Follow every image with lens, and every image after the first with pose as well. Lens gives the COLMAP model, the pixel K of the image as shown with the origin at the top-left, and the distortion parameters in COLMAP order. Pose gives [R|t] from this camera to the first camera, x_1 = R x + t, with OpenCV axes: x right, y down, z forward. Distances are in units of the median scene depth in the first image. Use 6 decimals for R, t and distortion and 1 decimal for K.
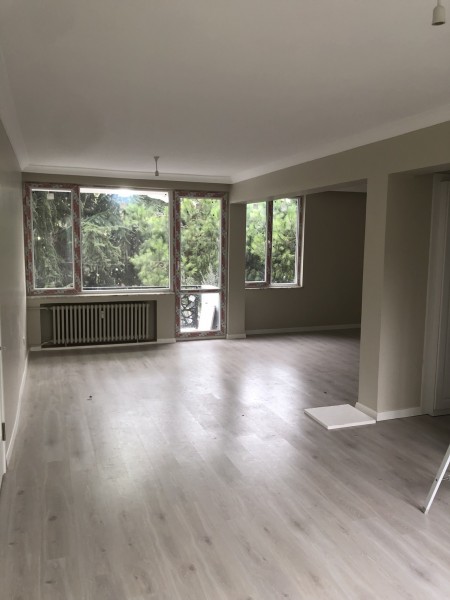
lens RADIAL K [[484.3, 0, 229.7], [0, 484.3, 297.9], [0, 0, 1]] dist [0.026830, -0.011020]
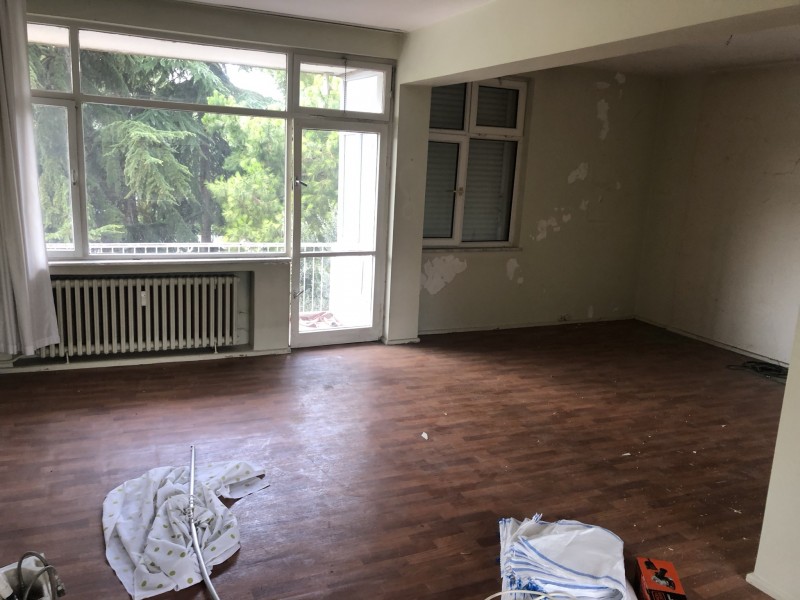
lens RADIAL K [[645.7, 0, 393.6], [0, 645.7, 299.3], [0, 0, 1]] dist [0.026830, -0.011020]
pose [[0.997206, 0.020001, 0.071967, -0.053919], [-0.026238, 0.995880, 0.086803, -0.028370], [-0.069935, -0.088449, 0.993623, 0.315256]]
